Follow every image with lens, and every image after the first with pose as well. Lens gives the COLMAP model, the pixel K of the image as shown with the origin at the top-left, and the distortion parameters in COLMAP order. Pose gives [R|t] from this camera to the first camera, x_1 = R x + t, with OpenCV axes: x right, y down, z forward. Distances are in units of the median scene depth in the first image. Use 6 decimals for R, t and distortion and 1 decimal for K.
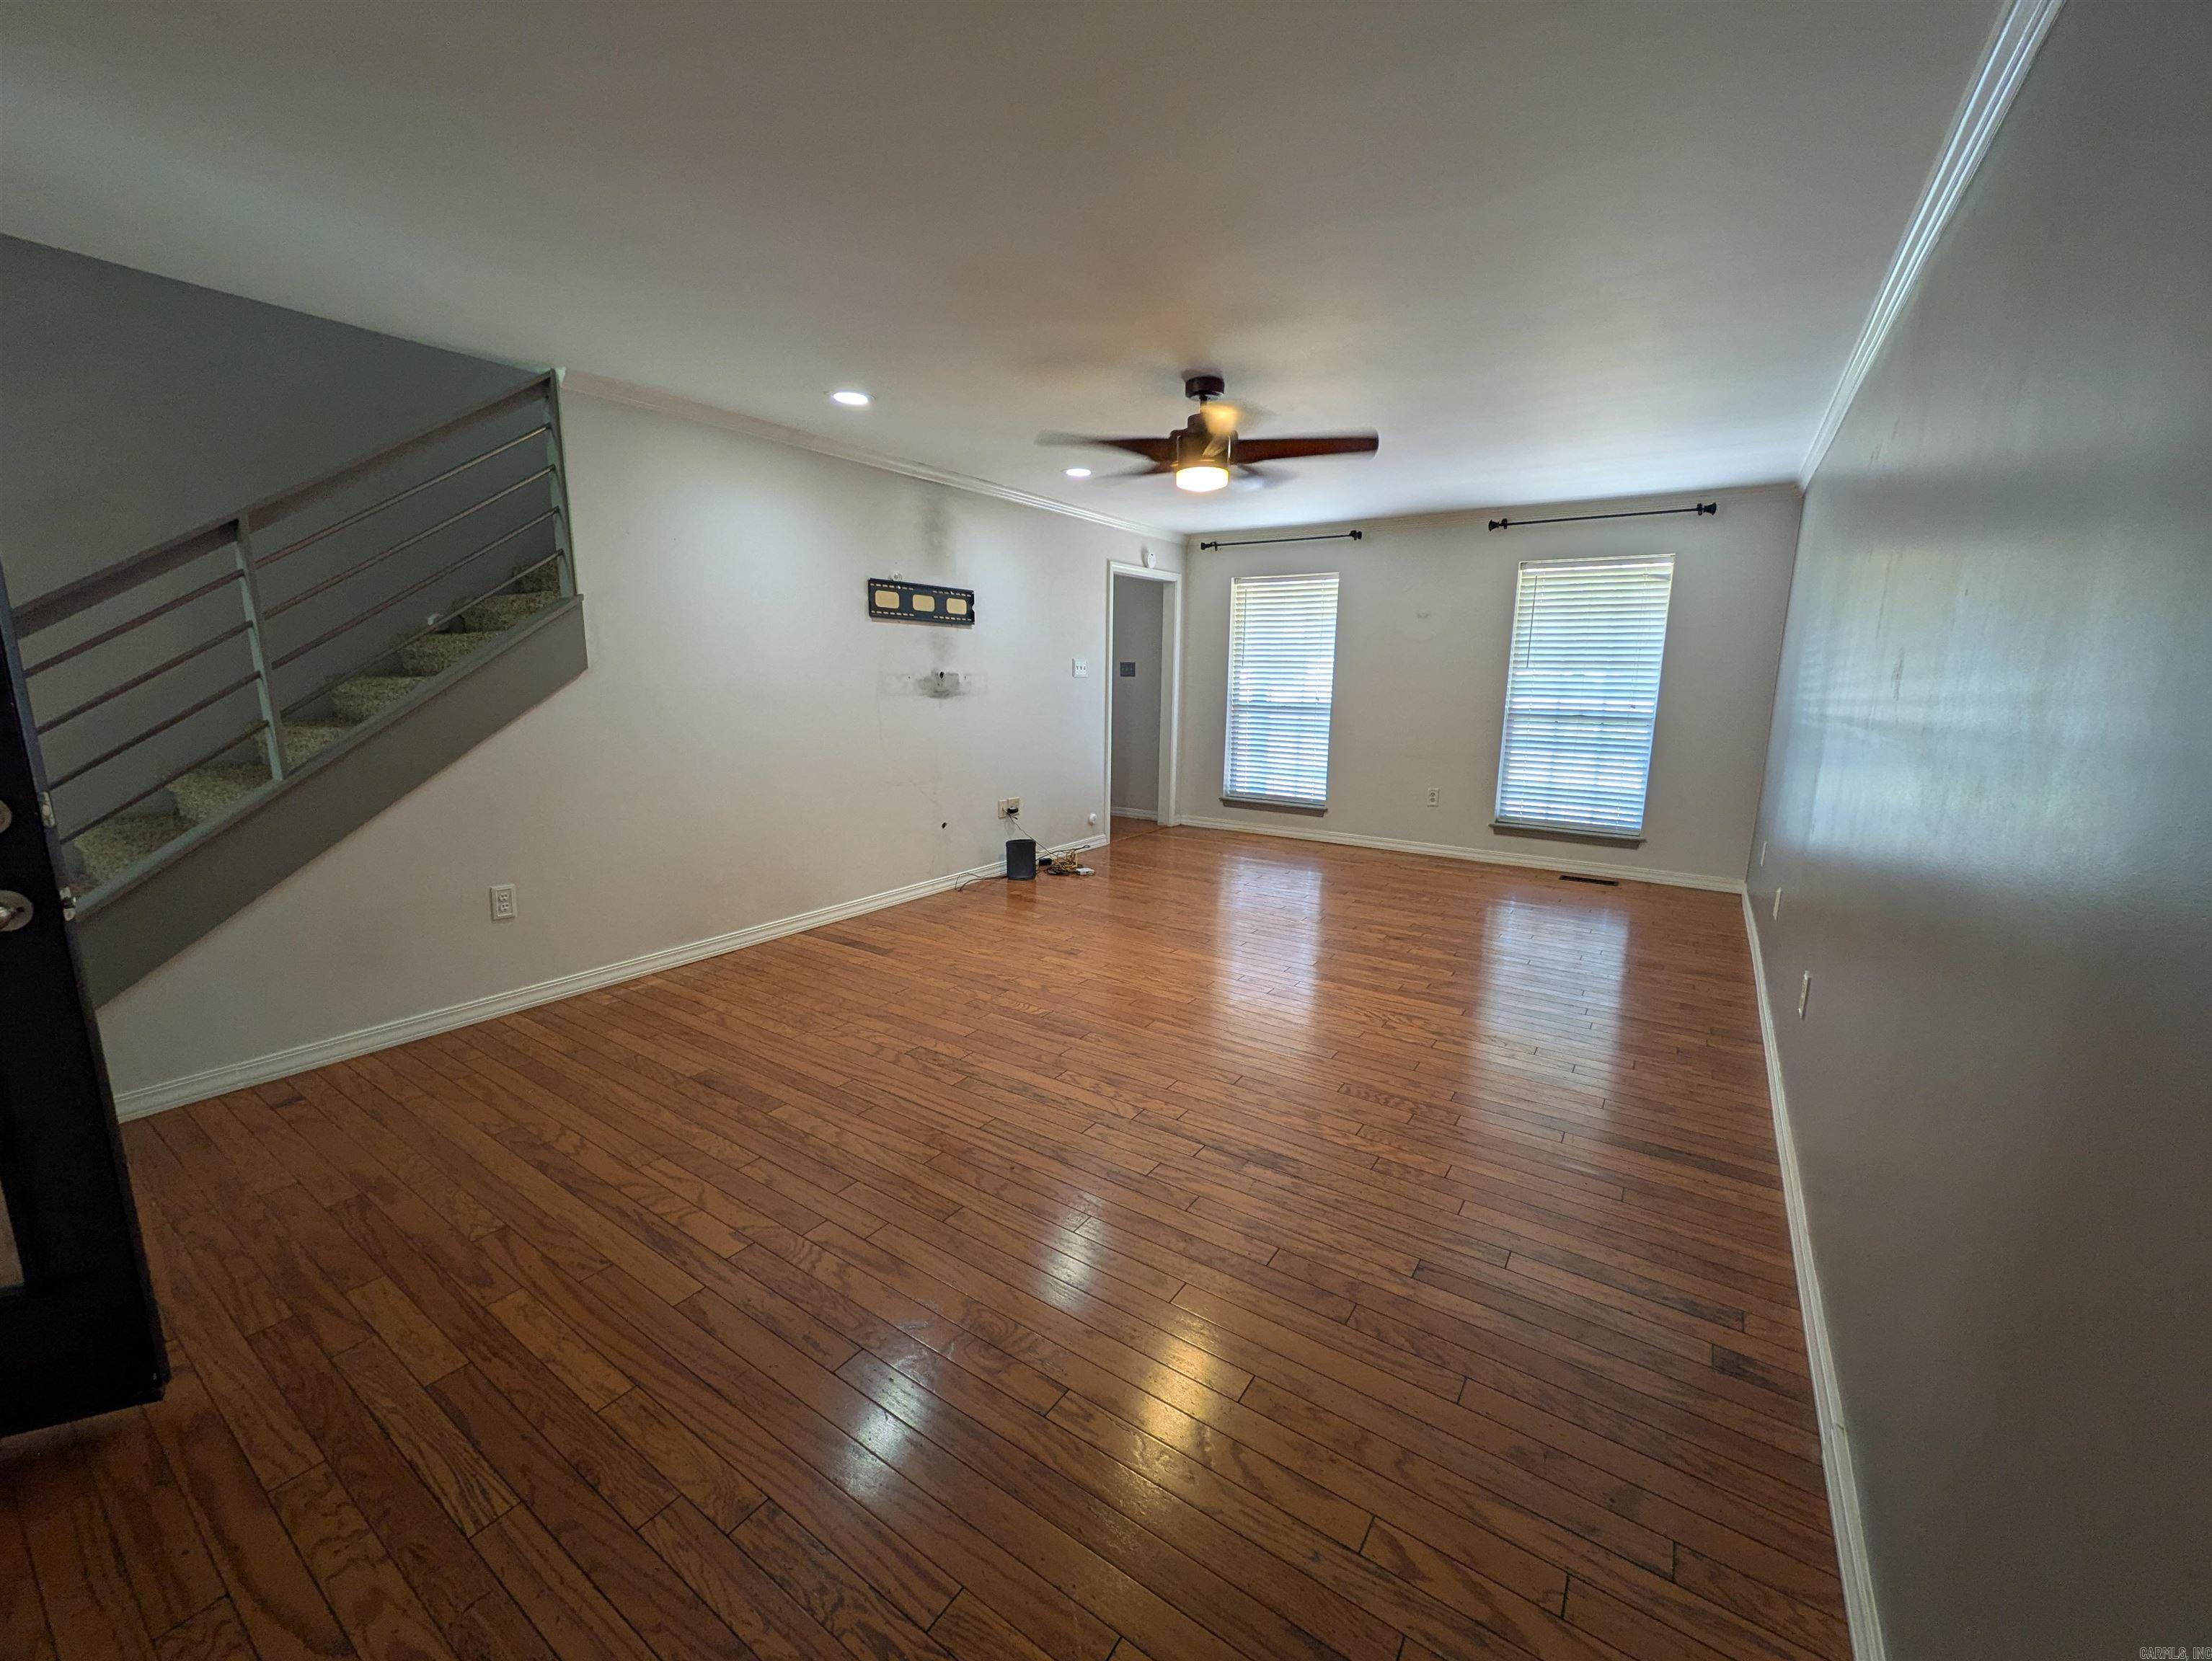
lens RADIAL K [[874.6, 0, 1103.2], [0, 874.6, 837.8], [0, 0, 1]] dist [0.000029, 0.000035]
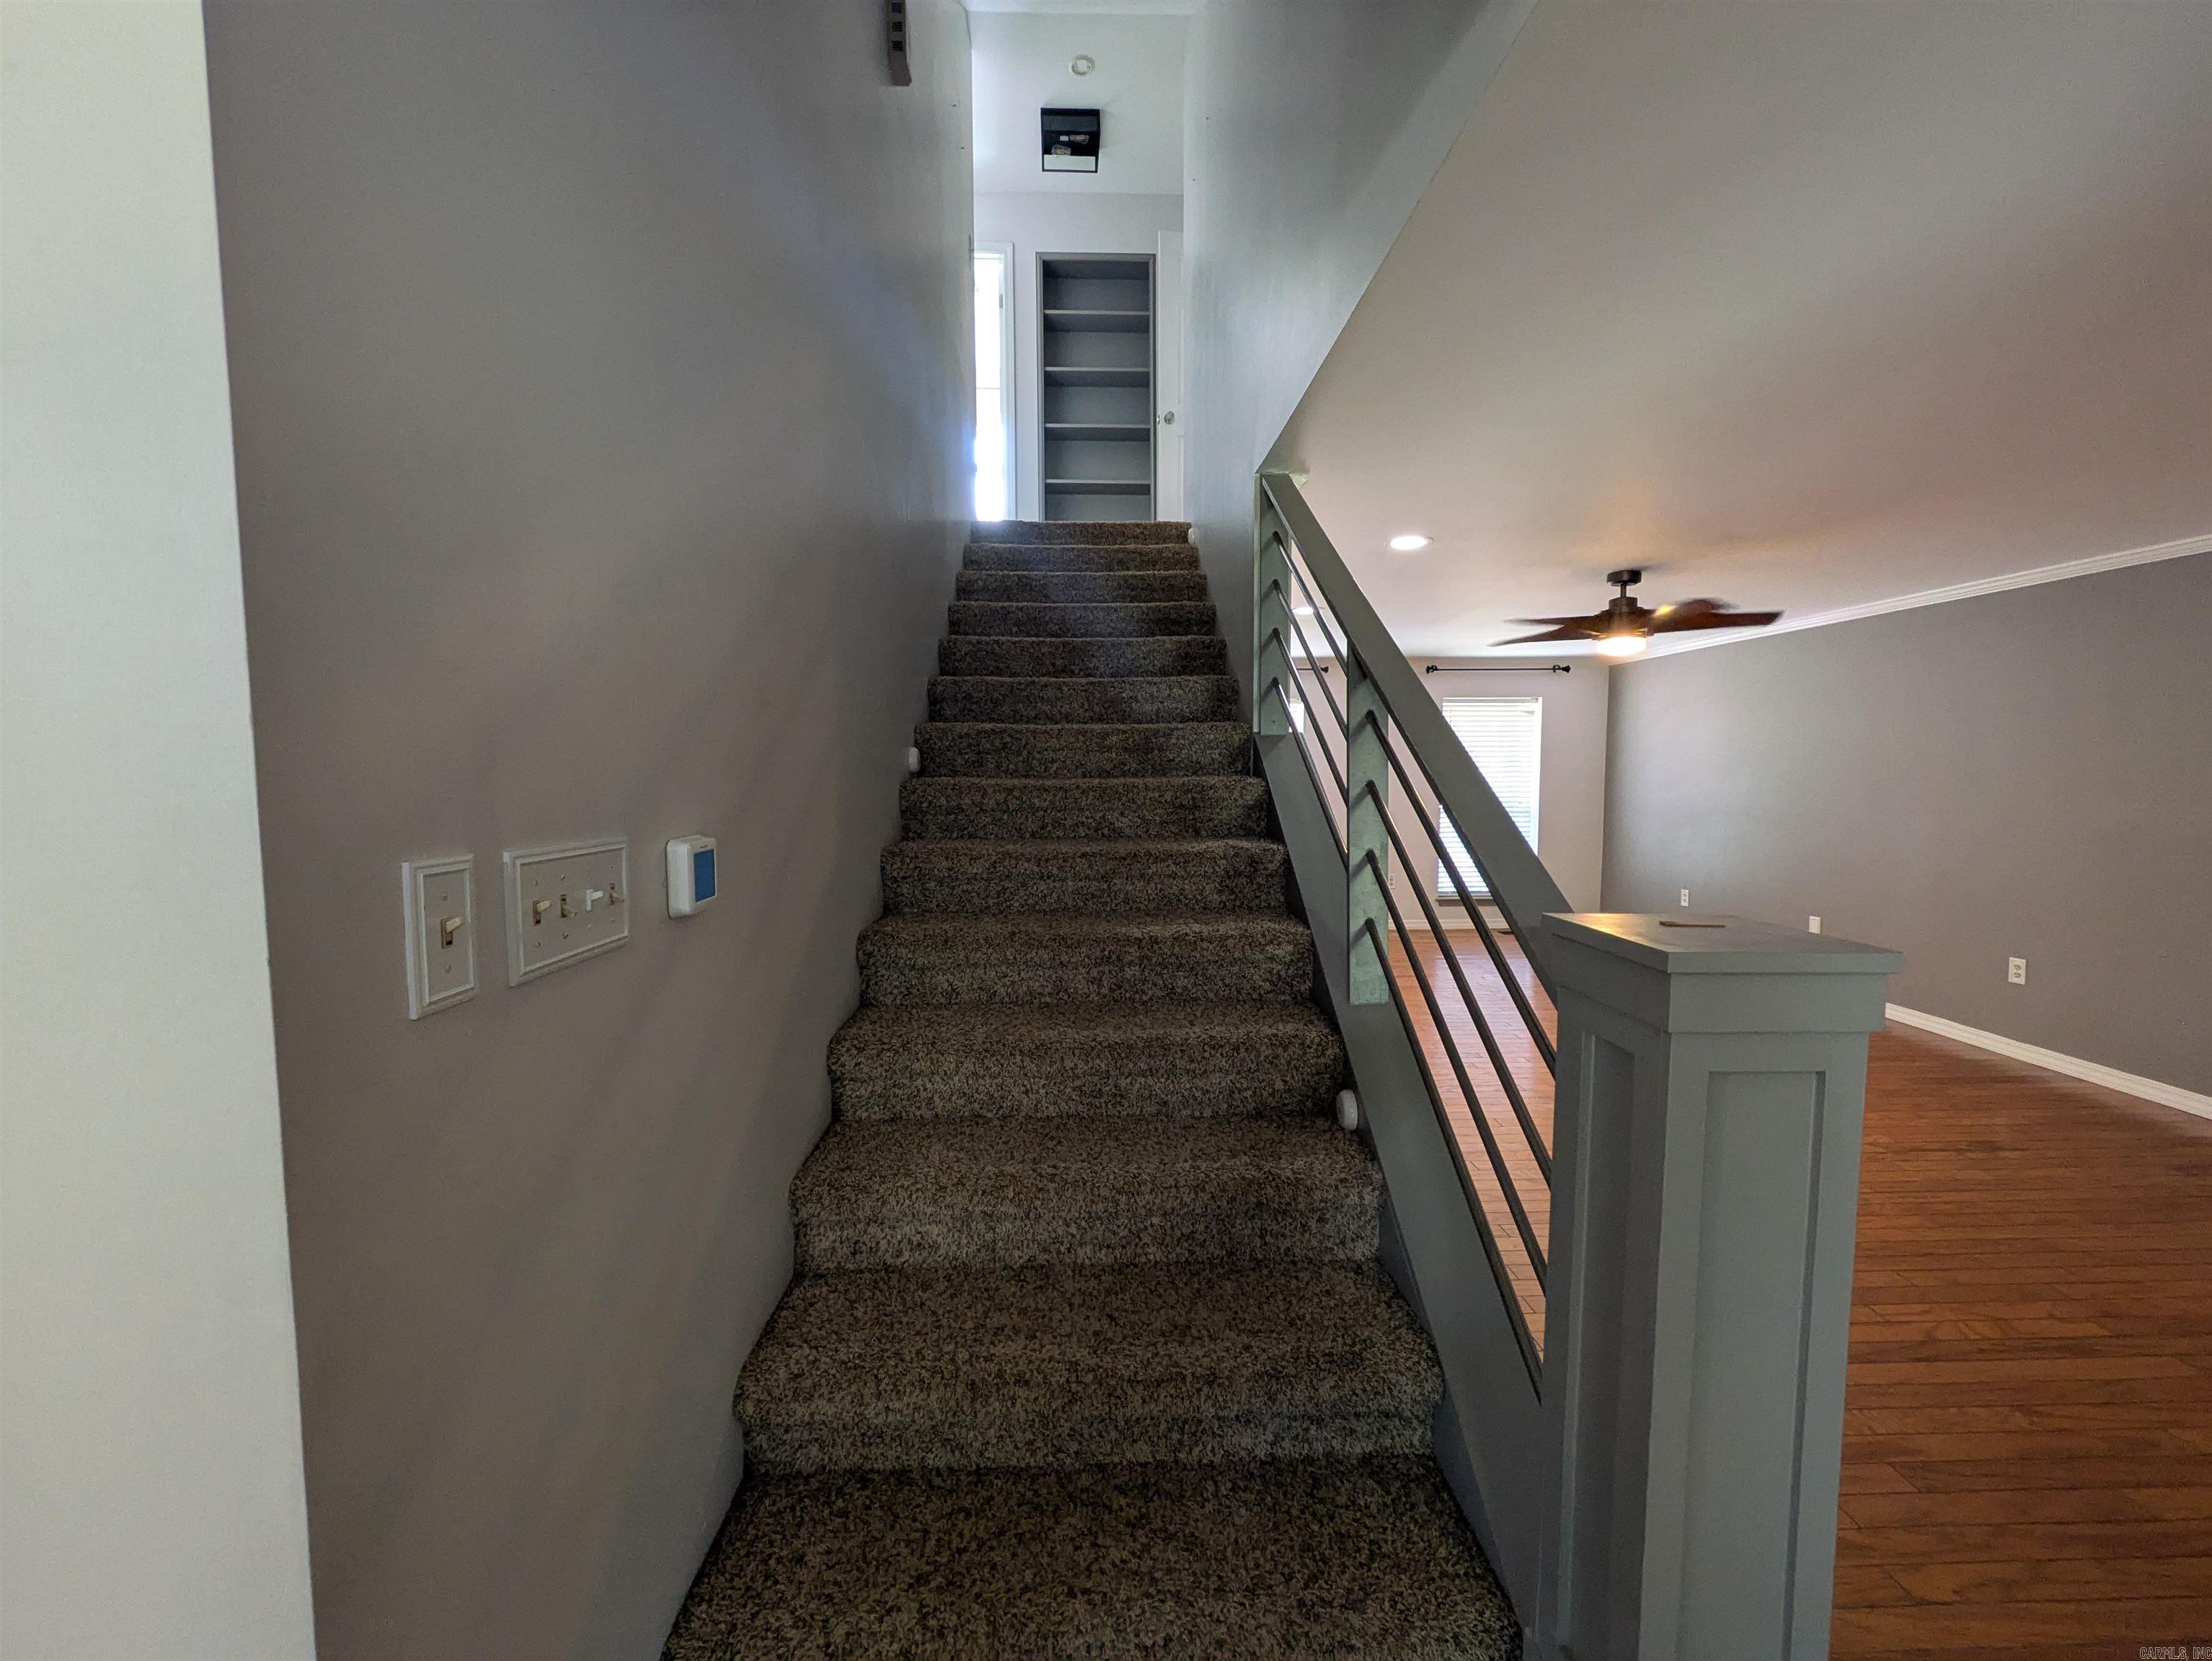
lens RADIAL K [[874.6, 0, 1107.6], [0, 874.6, 824.2], [0, 0, 1]] dist [0.000029, 0.000035]
pose [[0.808063, -0.058587, 0.586175, -0.810640], [0.125004, 0.989435, -0.073431, -0.101997], [-0.575680, 0.132611, 0.806850, 0.280466]]
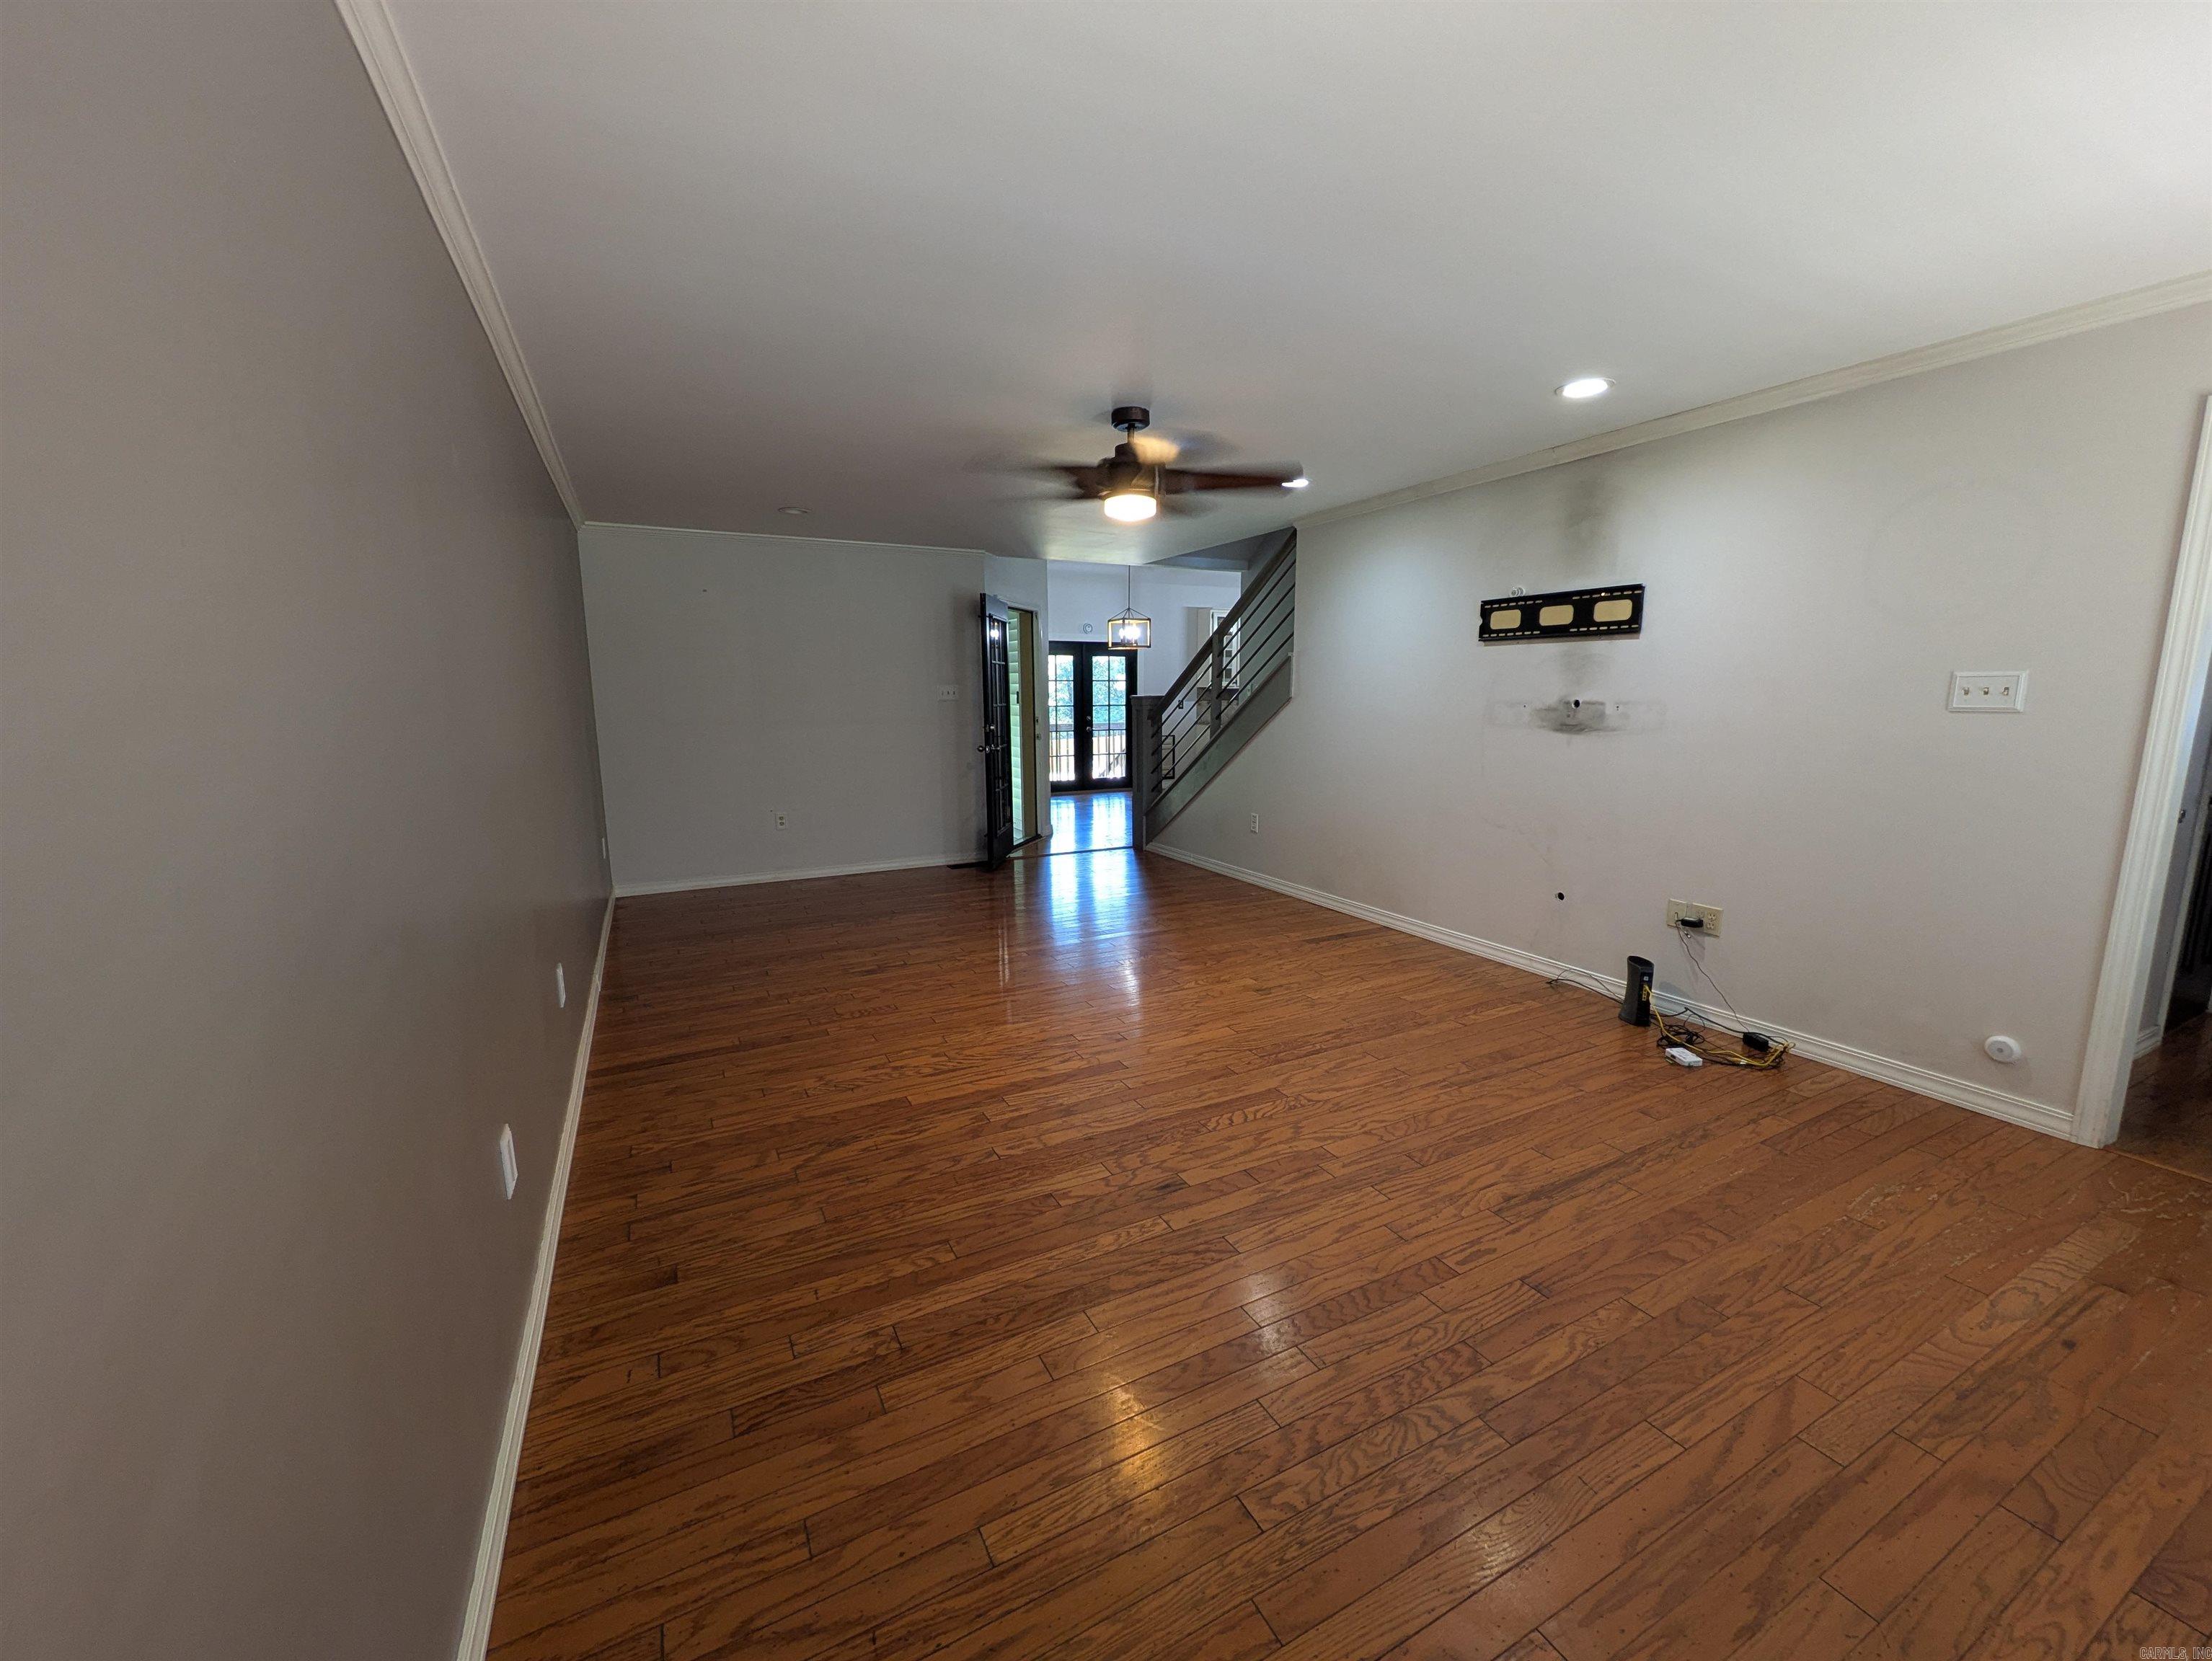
lens RADIAL K [[874.6, 0, 1104.5], [0, 874.6, 830.7], [0, 0, 1]] dist [0.000029, 0.000035]
pose [[-0.476929, 0.130252, -0.869237, 0.750993], [-0.167426, 0.957388, 0.235323, -0.204522], [0.862848, 0.257766, -0.434798, 1.077499]]
